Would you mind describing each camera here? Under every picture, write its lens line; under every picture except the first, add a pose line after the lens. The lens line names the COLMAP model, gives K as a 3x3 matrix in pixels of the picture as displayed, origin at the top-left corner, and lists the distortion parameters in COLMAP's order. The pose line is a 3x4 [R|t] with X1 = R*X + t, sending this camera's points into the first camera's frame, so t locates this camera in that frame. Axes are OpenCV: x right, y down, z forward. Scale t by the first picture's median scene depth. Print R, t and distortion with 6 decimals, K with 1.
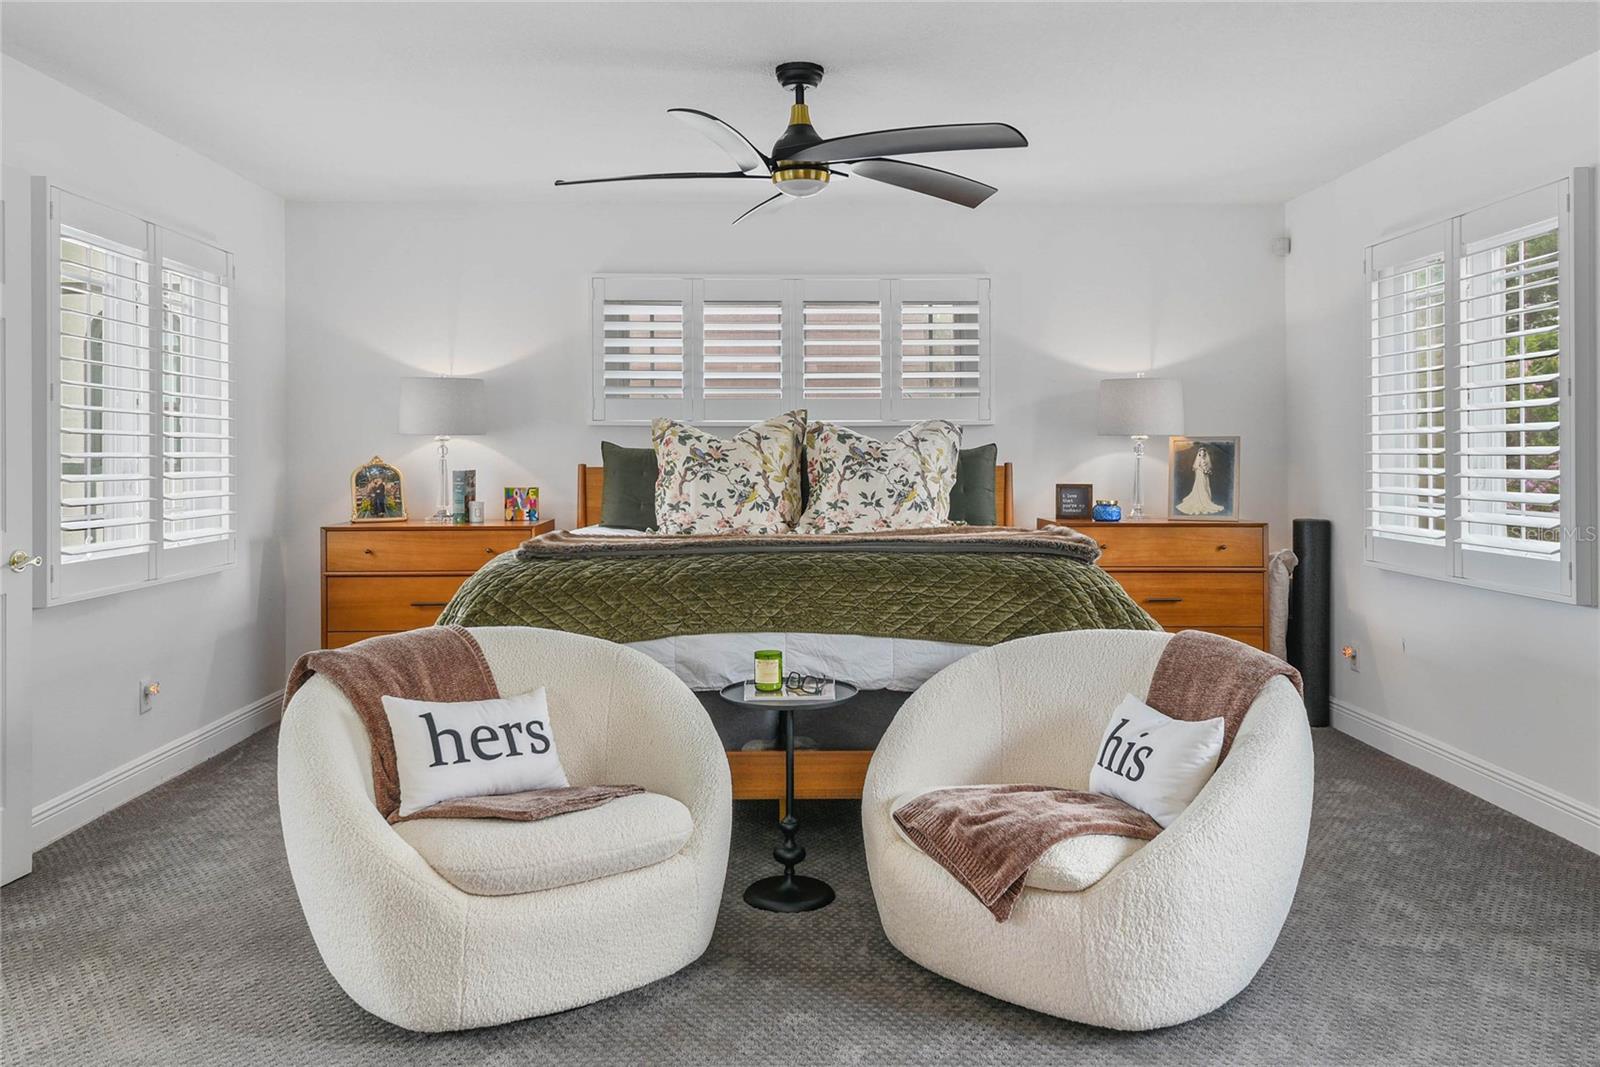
lens RADIAL K [[1153.8, 0, 801.8], [0, 1153.8, 469.1], [0, 0, 1]] dist [-0.000411, -0.002348]
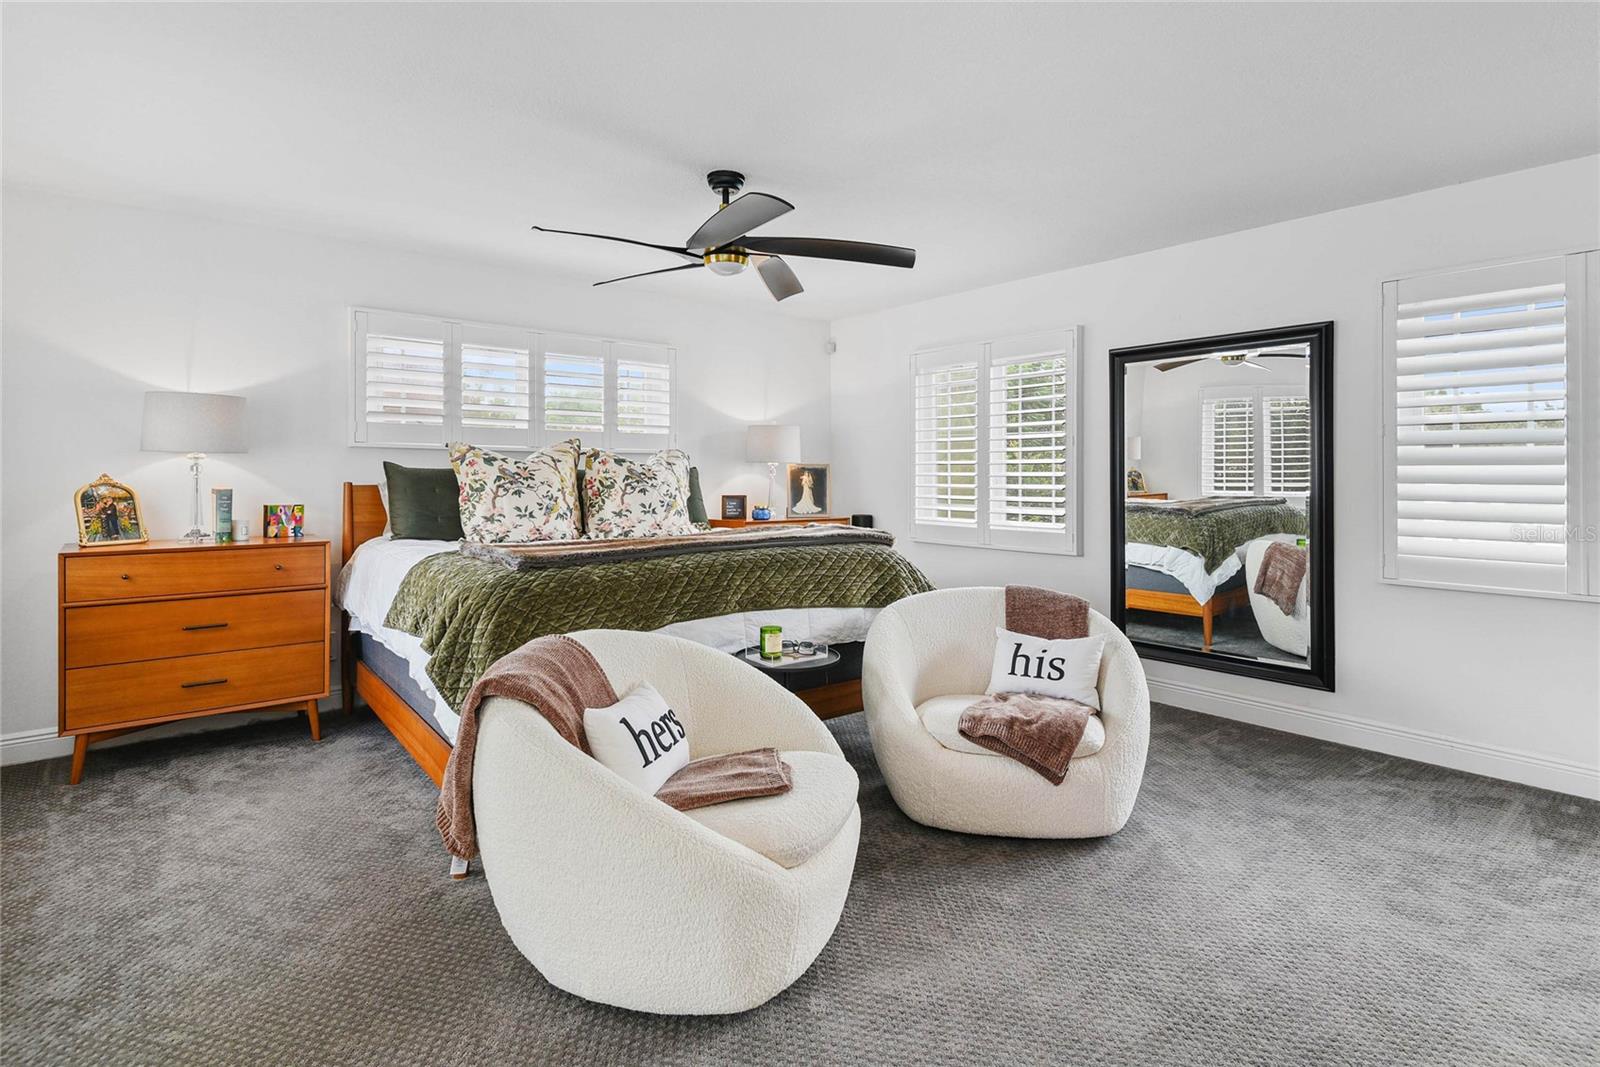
lens RADIAL K [[774.9, 0, 798.1], [0, 774.9, 474.8], [0, 0, 1]] dist [0.001434, -0.000013]
pose [[0.796722, 0.004454, 0.604329, -0.326229], [0.004247, 0.999907, -0.012969, -0.000117], [-0.604331, 0.012900, 0.796629, 0.183365]]
